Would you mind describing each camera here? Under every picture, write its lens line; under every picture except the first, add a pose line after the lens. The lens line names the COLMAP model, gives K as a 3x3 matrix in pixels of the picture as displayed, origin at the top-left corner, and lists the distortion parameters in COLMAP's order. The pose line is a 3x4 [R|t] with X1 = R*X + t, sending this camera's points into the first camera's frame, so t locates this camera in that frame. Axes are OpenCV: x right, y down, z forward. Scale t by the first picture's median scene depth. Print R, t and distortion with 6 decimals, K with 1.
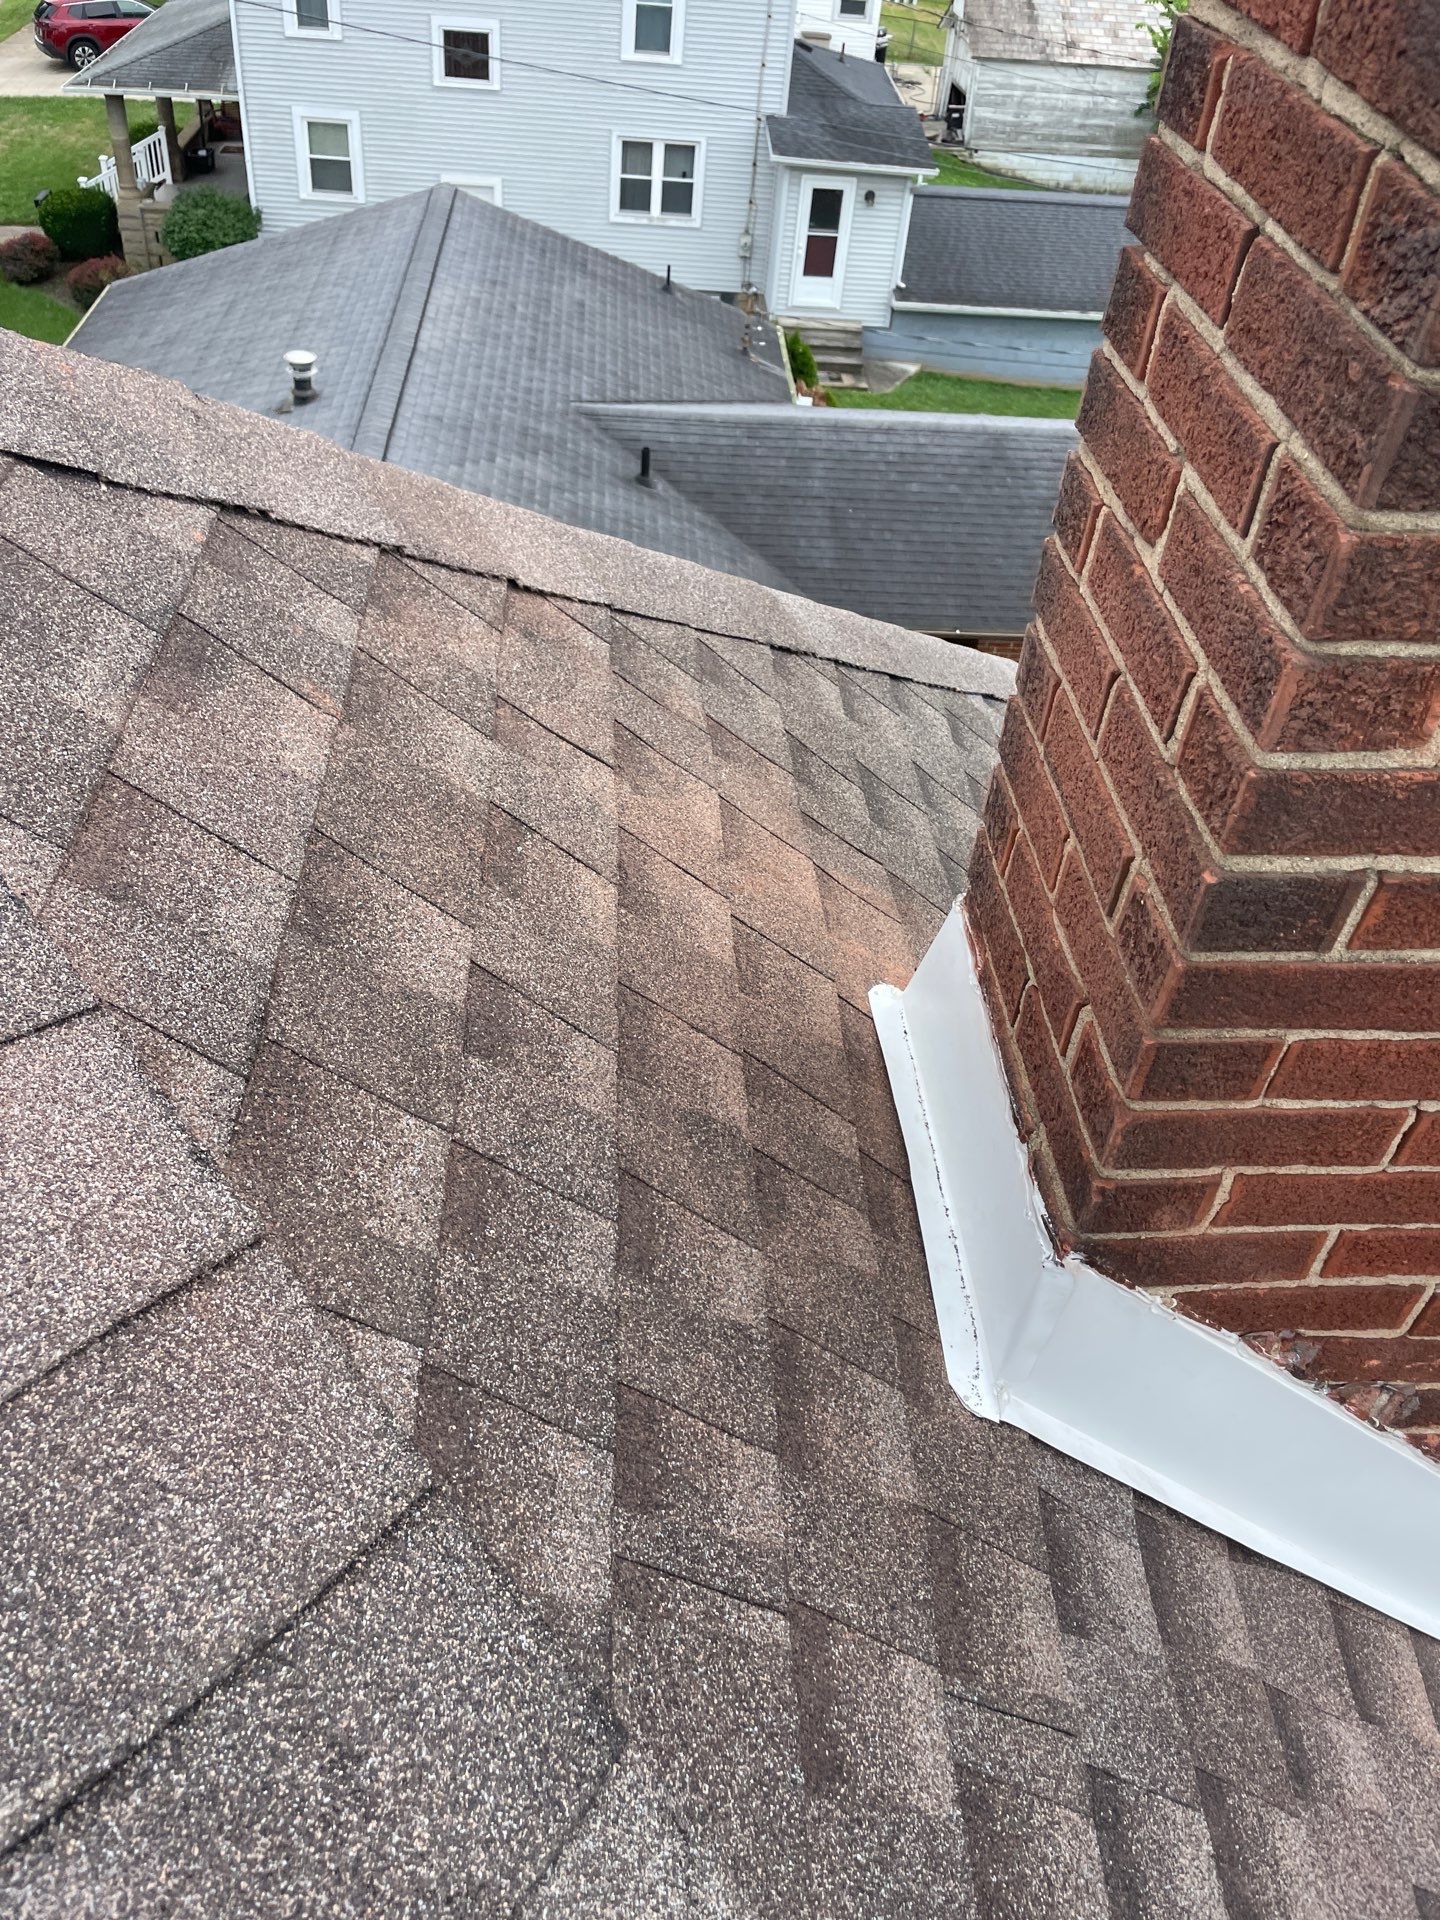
lens RADIAL K [[1462.4, 0, 717.6], [0, 1462.4, 933.0], [0, 0, 1]] dist [0.094428, -0.131533]
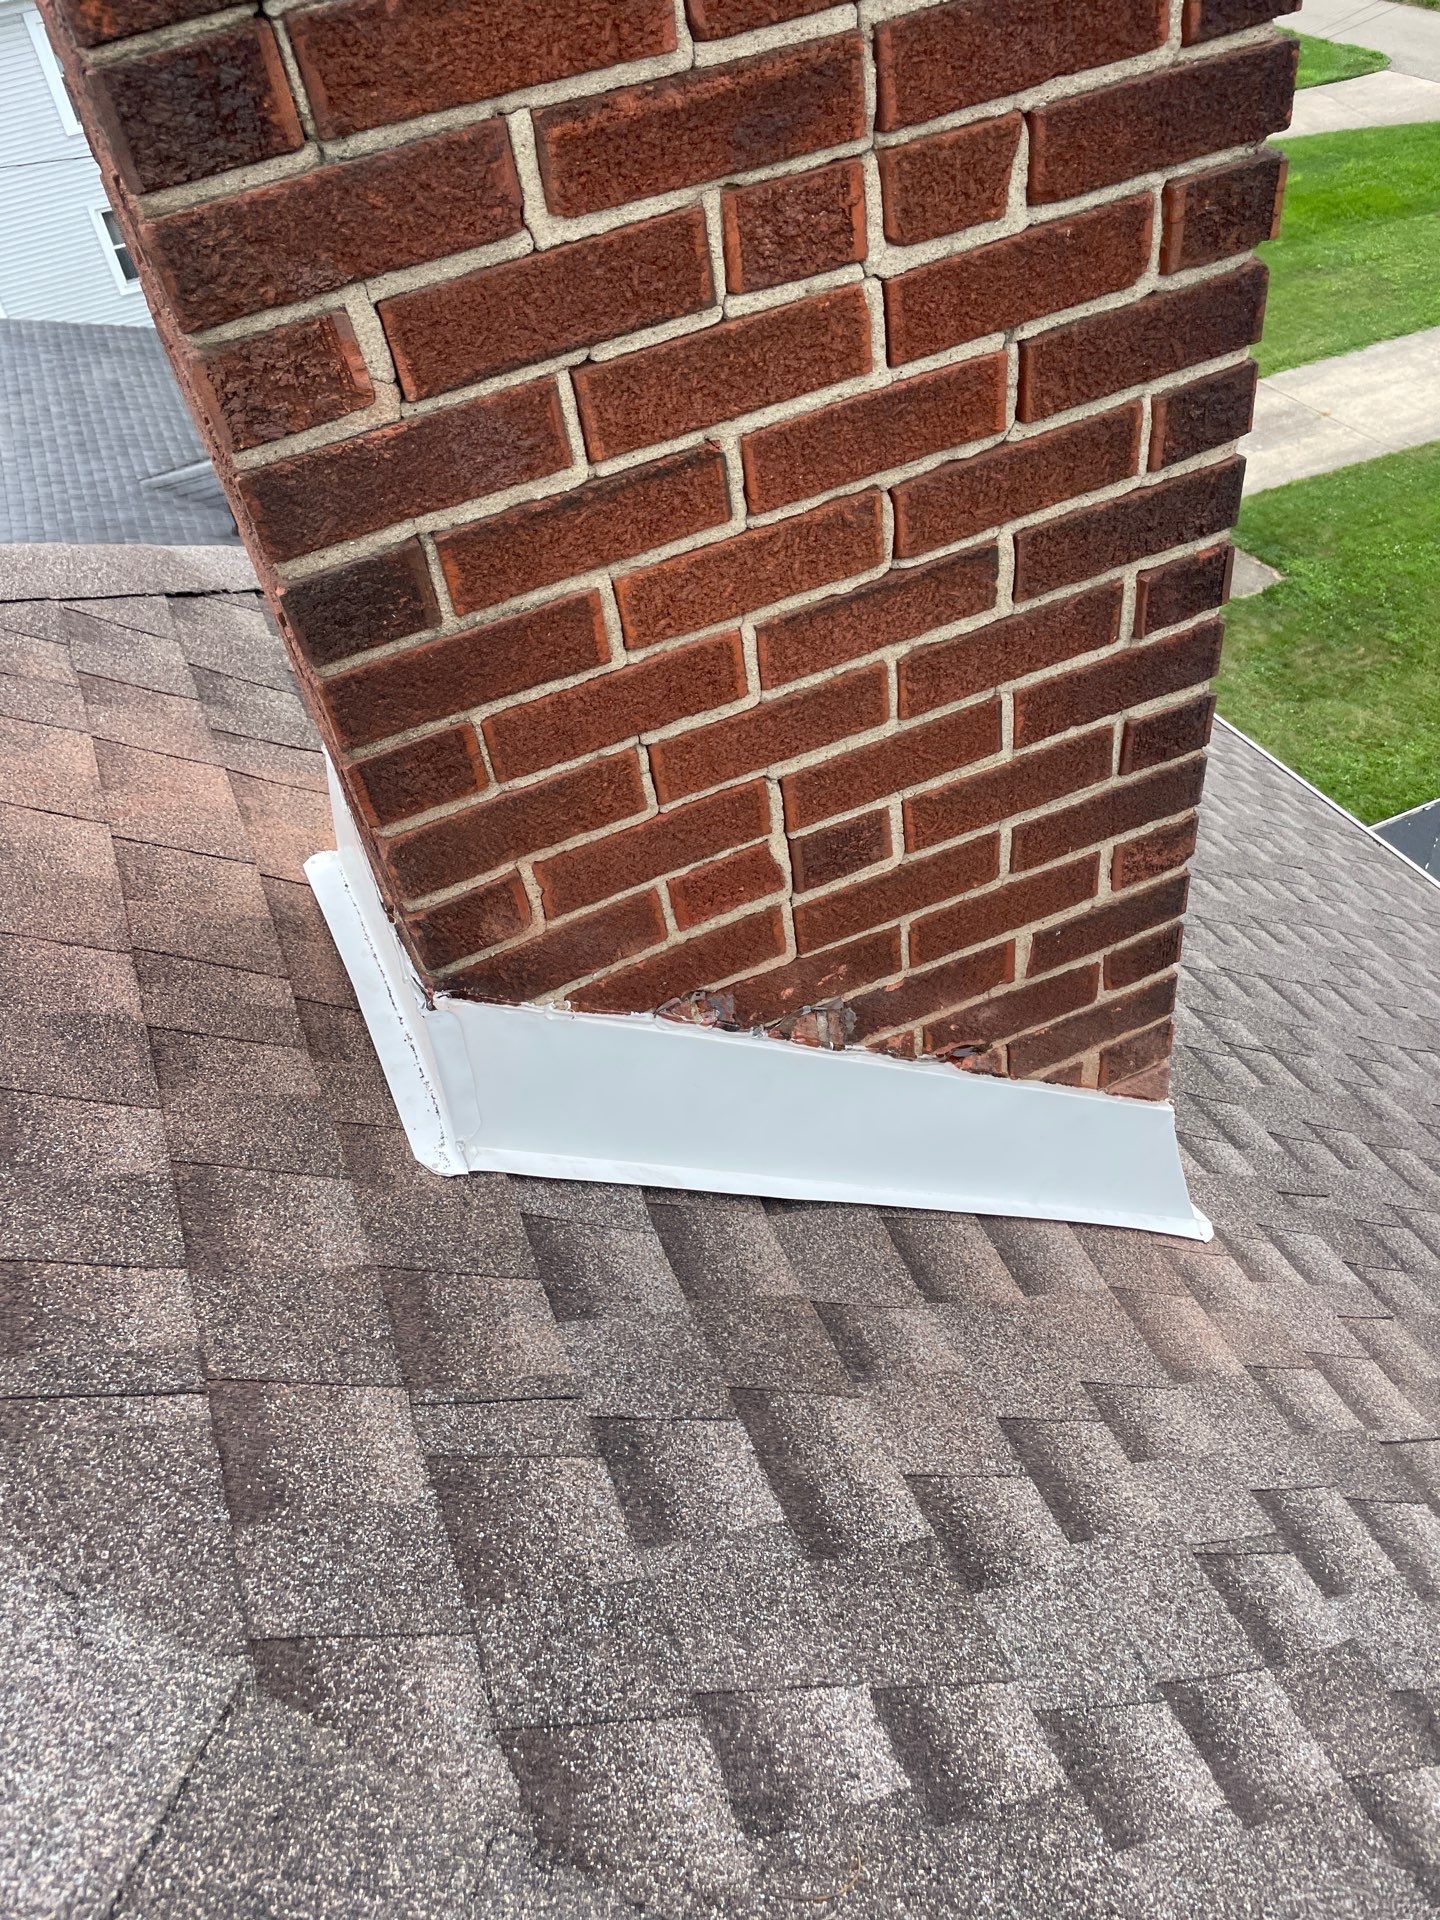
lens RADIAL K [[1455.0, 0, 714.1], [0, 1455.0, 938.9], [0, 0, 1]] dist [0.086879, -0.119058]
pose [[0.920410, -0.375283, 0.109580, 0.323833], [0.372819, 0.926909, 0.042960, 0.209654], [-0.117693, 0.001313, 0.993049, -0.072046]]
